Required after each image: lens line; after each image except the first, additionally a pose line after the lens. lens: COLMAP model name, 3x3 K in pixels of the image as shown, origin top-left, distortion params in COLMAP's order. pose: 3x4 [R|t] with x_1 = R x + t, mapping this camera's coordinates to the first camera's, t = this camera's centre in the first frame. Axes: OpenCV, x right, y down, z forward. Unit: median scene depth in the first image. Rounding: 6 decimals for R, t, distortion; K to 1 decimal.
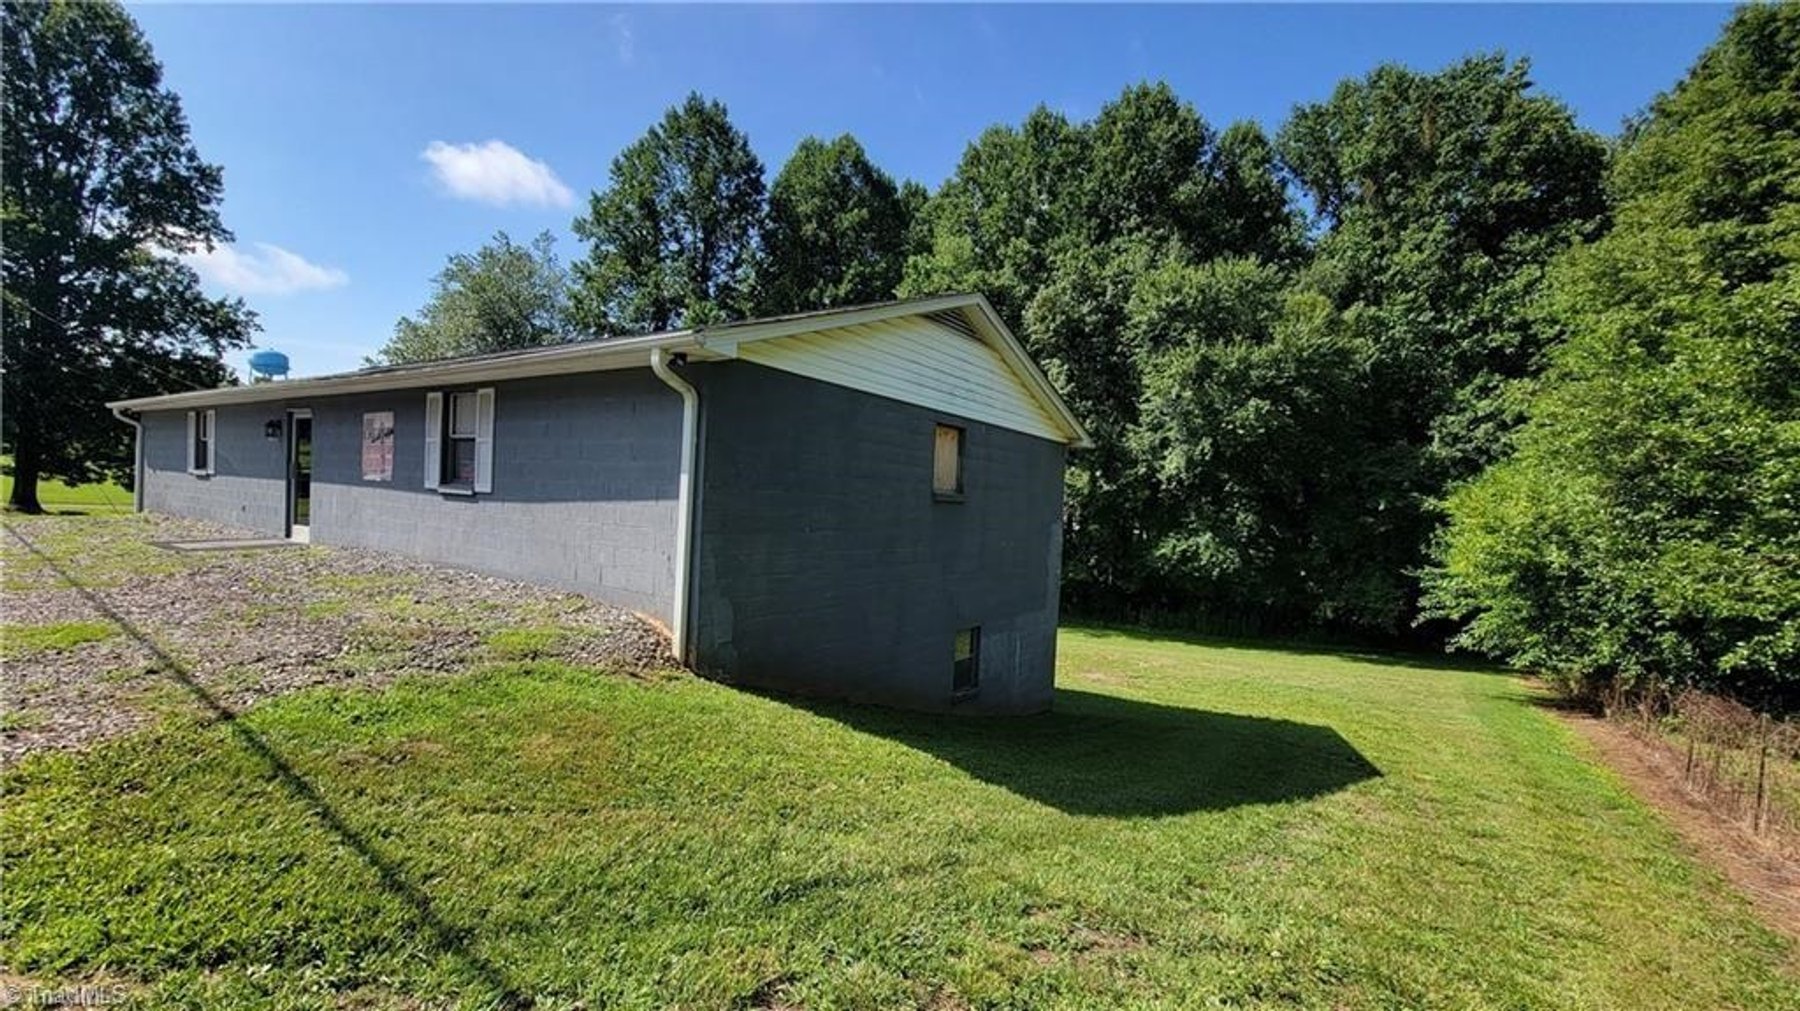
lens RADIAL K [[708.2, 0, 910.3], [0, 708.2, 512.1], [0, 0, 1]] dist [0.000083, -0.003855]
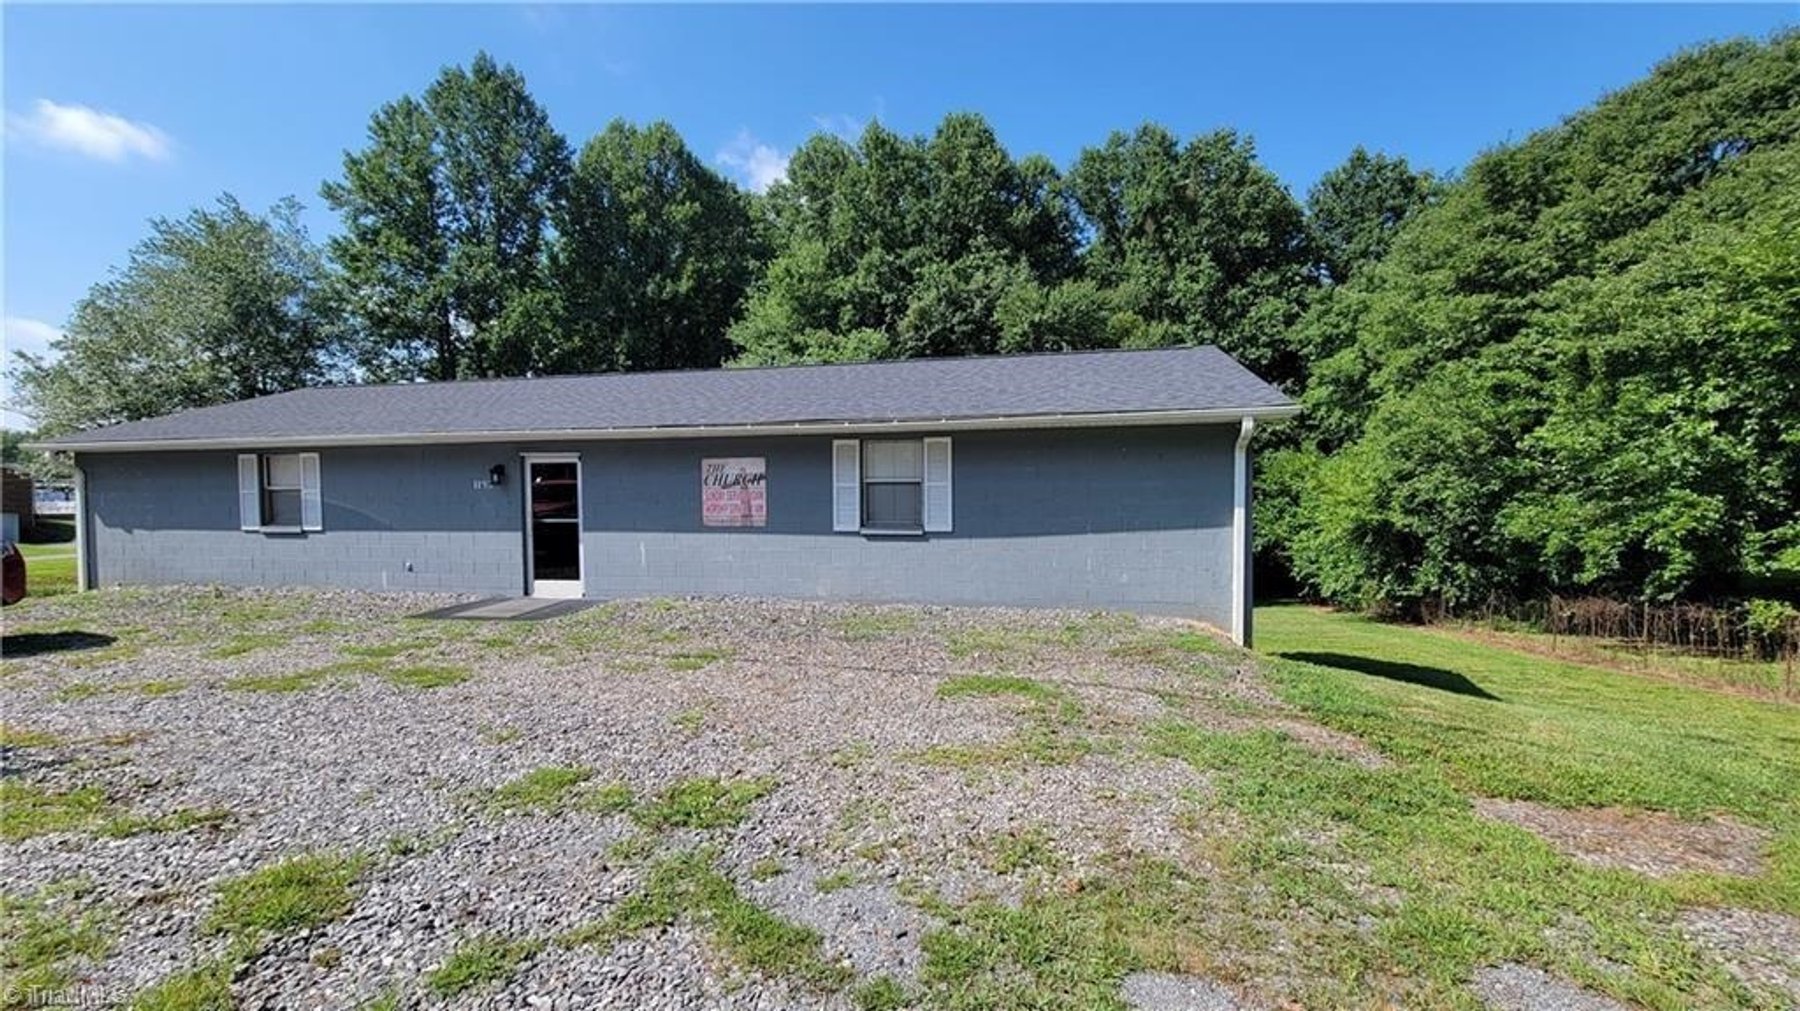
lens RADIAL K [[716.4, 0, 900.0], [0, 716.4, 505.5], [0, 0, 1]] dist [0.000647, -0.000044]
pose [[0.933147, -0.063123, 0.353911, -0.220107], [0.062109, 0.997968, 0.014237, -0.018350], [-0.354090, 0.008696, 0.935171, -0.004859]]
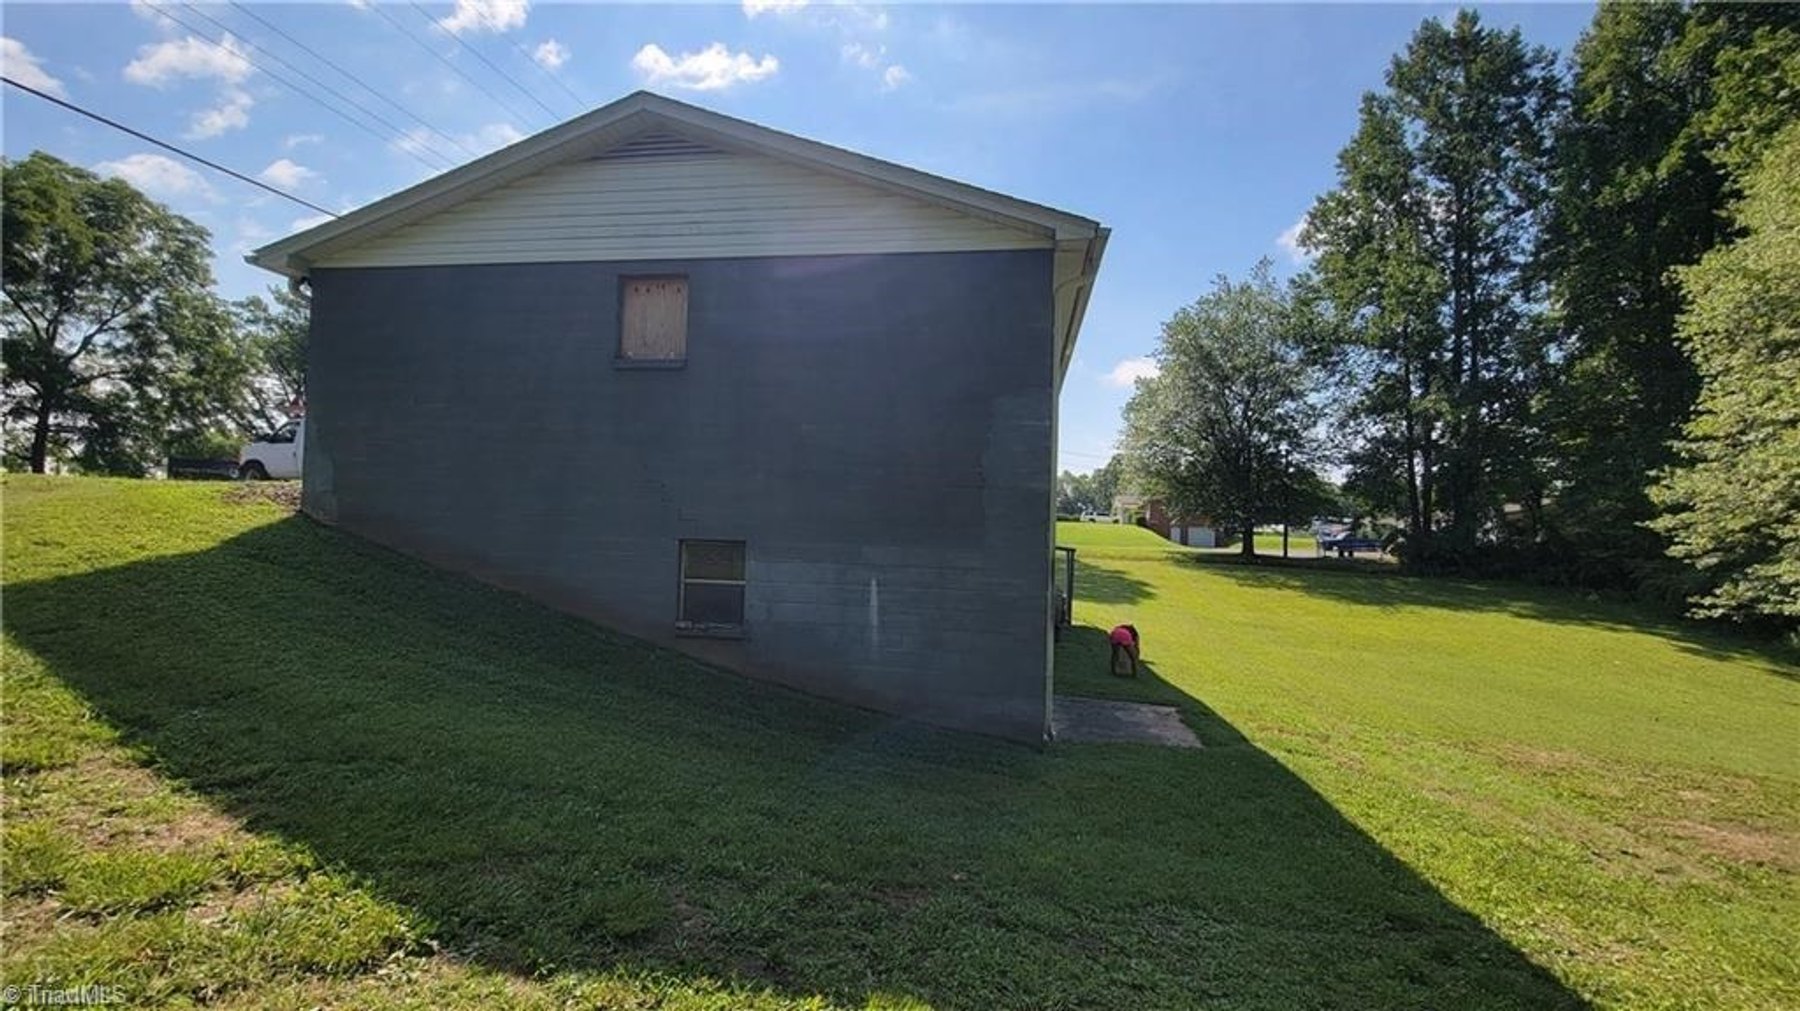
lens RADIAL K [[708.2, 0, 910.3], [0, 708.2, 512.1], [0, 0, 1]] dist [0.000083, -0.003855]
pose [[0.425810, -0.056916, -0.903021, 0.180391], [-0.014492, 0.997463, -0.069702, 0.040266], [0.904696, 0.042766, 0.423905, 0.188684]]
